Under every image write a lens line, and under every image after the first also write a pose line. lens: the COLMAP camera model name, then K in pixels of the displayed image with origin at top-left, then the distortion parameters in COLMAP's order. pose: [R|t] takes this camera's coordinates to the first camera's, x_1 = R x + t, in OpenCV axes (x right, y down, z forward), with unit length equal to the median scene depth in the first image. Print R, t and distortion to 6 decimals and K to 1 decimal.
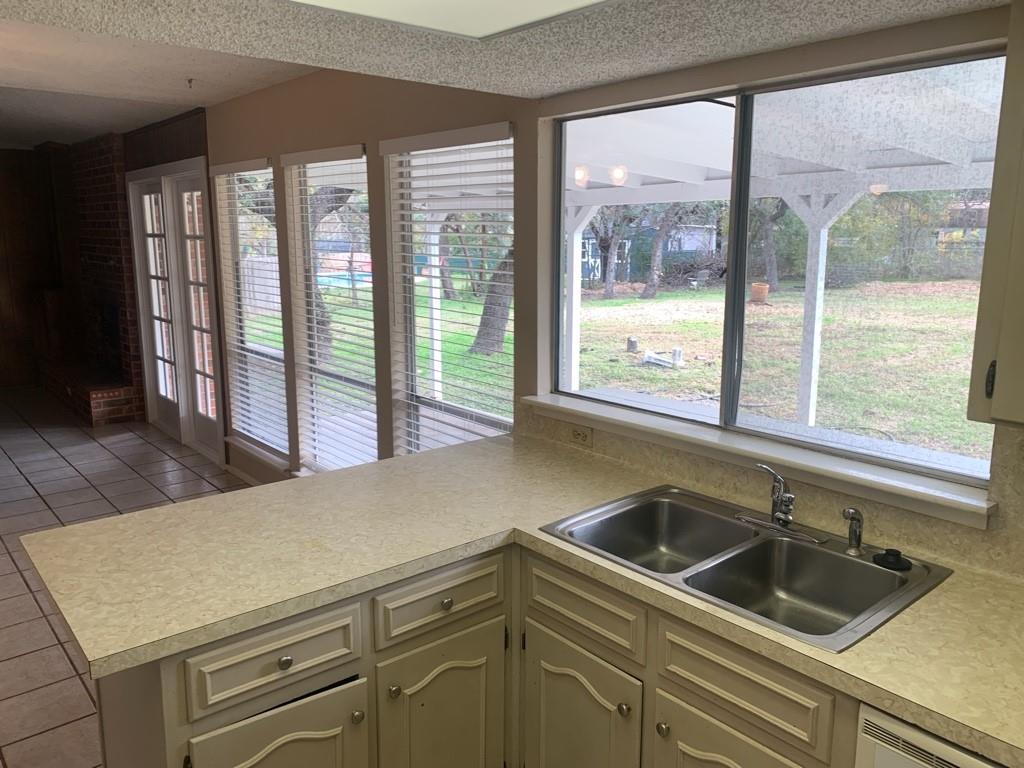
lens RADIAL K [[782.8, 0, 512.1], [0, 782.8, 374.3], [0, 0, 1]] dist [0.033773, -0.028036]
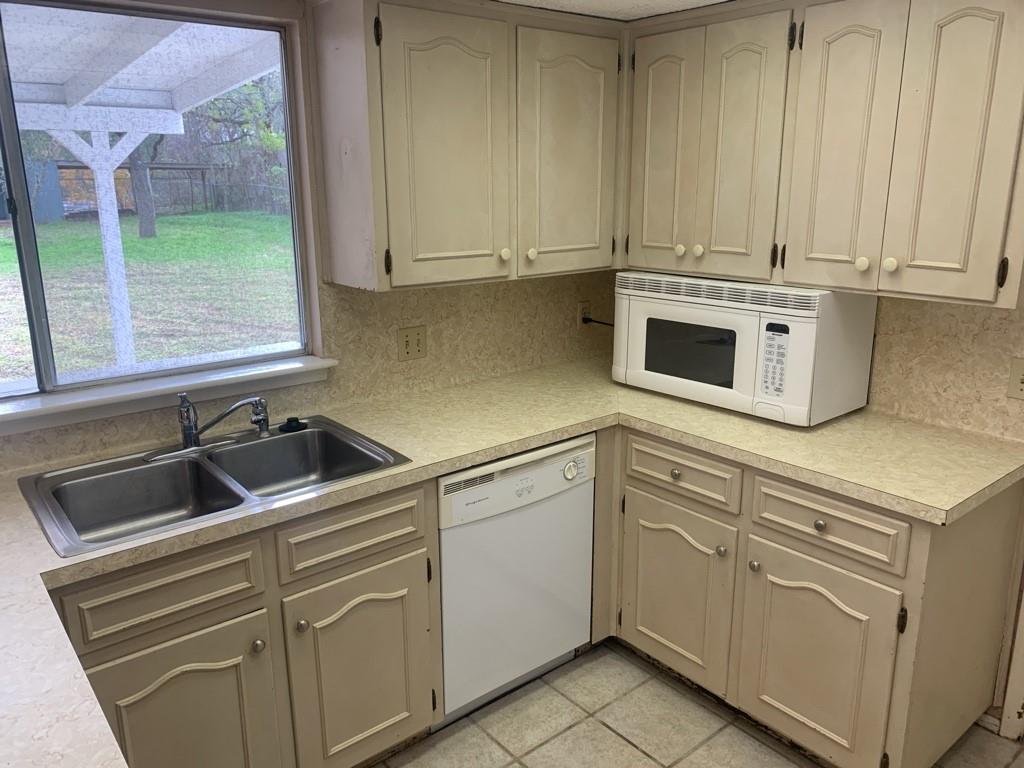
lens RADIAL K [[782.8, 0, 509.0], [0, 782.8, 378.7], [0, 0, 1]] dist [0.033773, -0.028036]
pose [[0.024350, -0.245944, 0.968978, -0.747055], [0.190384, 0.952668, 0.237019, -0.074370], [-0.981408, 0.178706, 0.070021, 0.566444]]
